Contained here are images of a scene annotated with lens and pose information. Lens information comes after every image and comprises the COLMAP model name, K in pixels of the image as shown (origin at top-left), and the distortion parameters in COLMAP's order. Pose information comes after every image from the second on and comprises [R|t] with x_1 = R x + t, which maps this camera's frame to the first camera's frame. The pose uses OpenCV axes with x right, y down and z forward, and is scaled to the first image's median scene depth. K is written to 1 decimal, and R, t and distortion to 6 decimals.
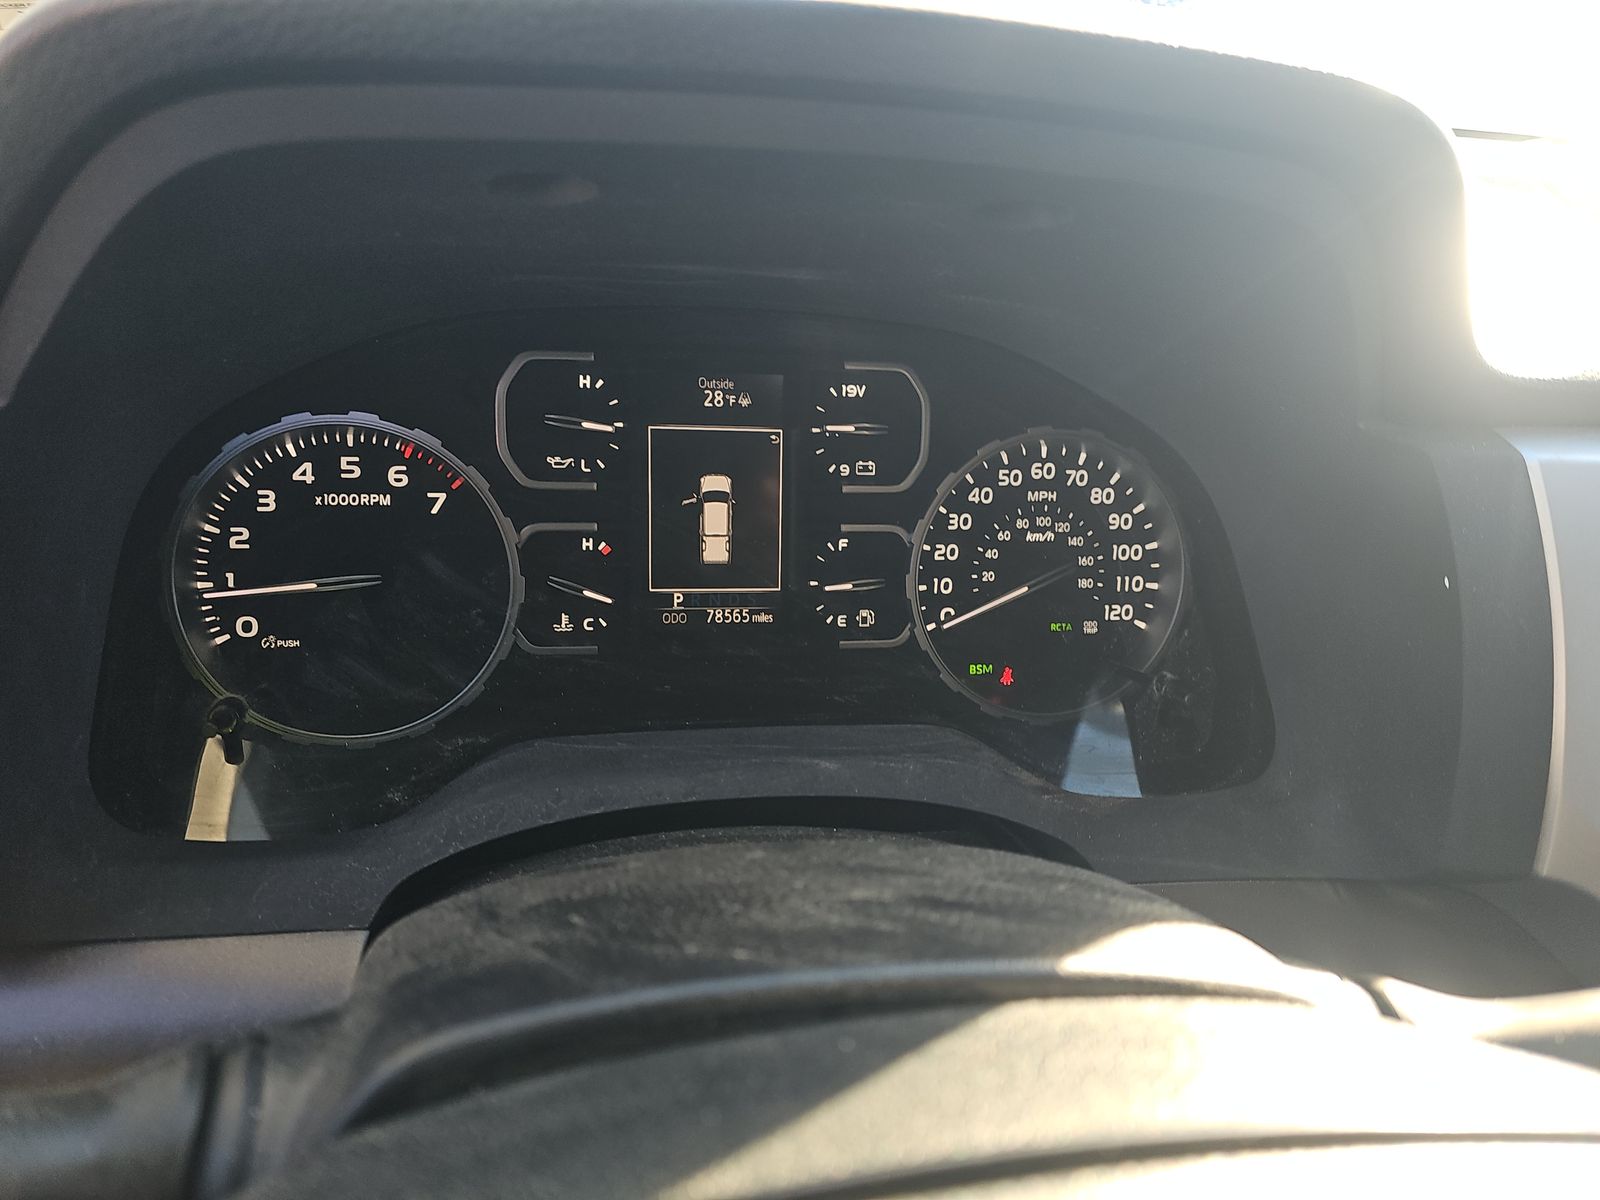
lens RADIAL K [[1071.4, 0, 801.1], [0, 1071.4, 606.0], [0, 0, 1]] dist [0.059868, -0.002314]
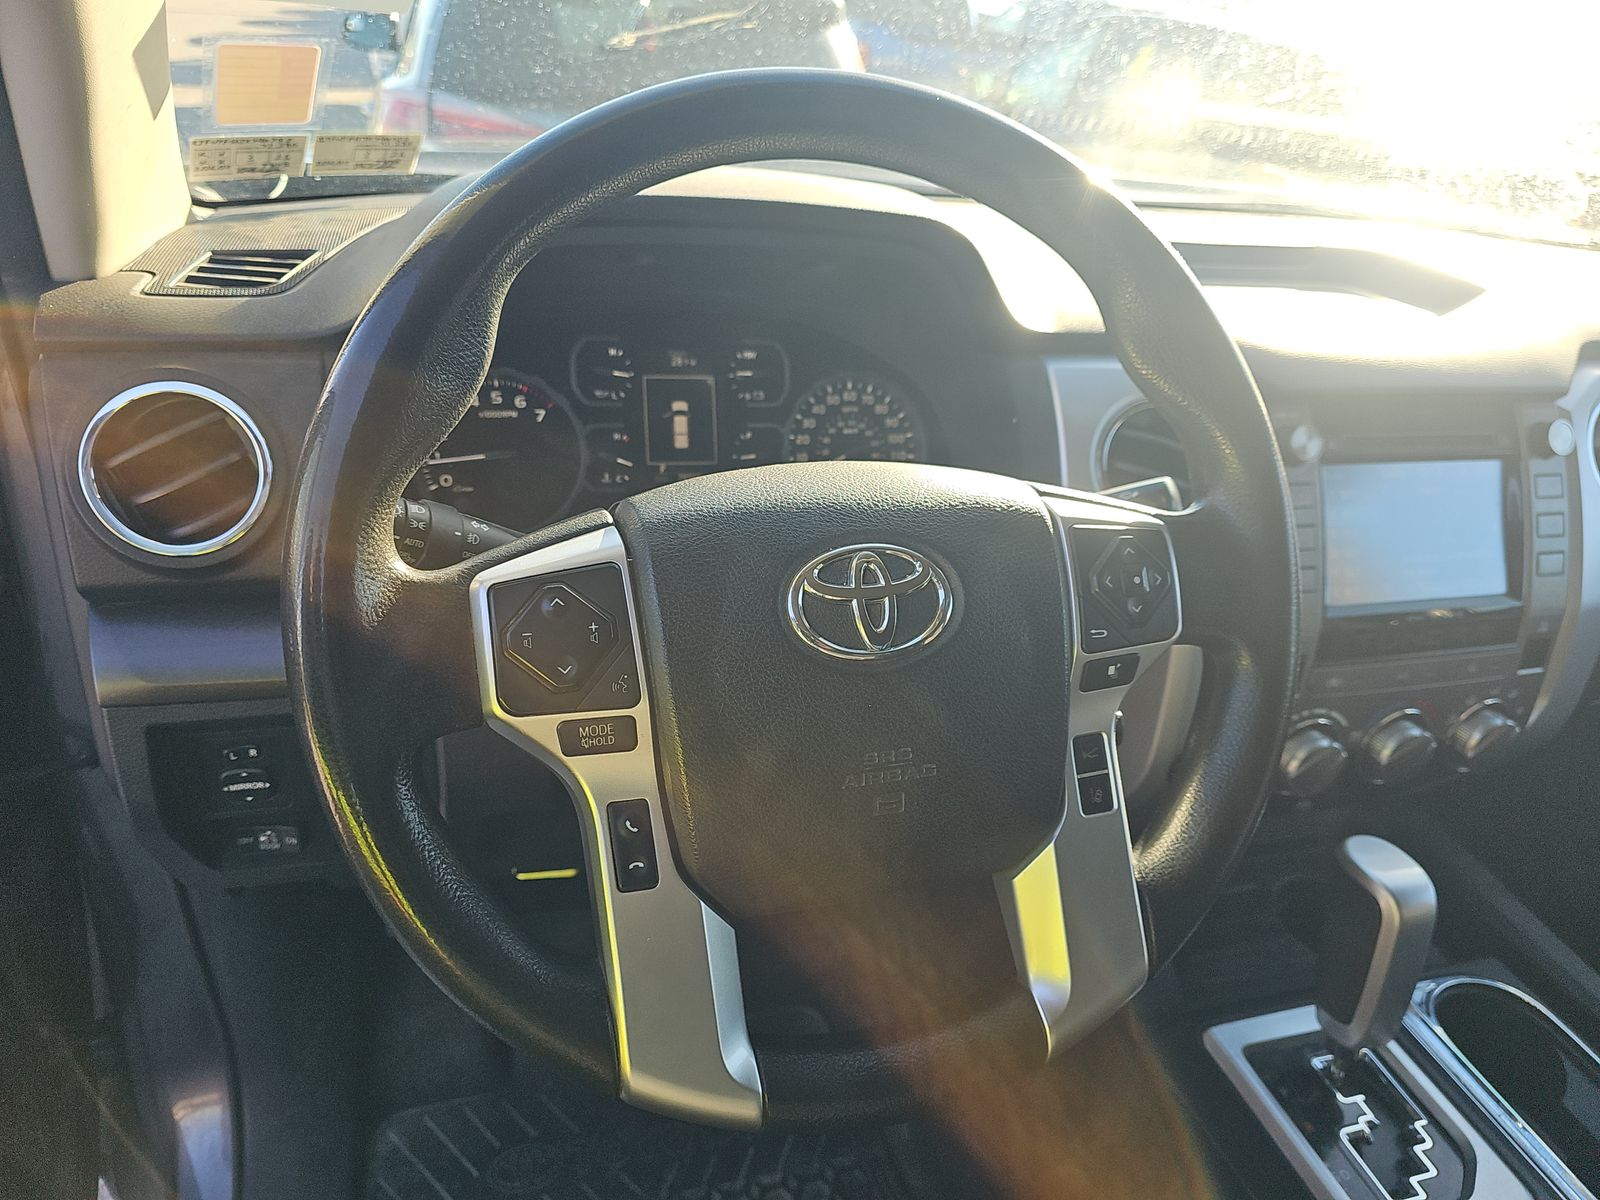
lens RADIAL K [[1071.4, 0, 800.2], [0, 1071.4, 594.7], [0, 0, 1]] dist [0.059868, -0.002314]
pose [[0.990904, -0.053027, 0.123679, -0.121328], [0.058813, 0.997316, -0.043605, 0.314119], [-0.121035, 0.050483, 0.991364, -0.892175]]
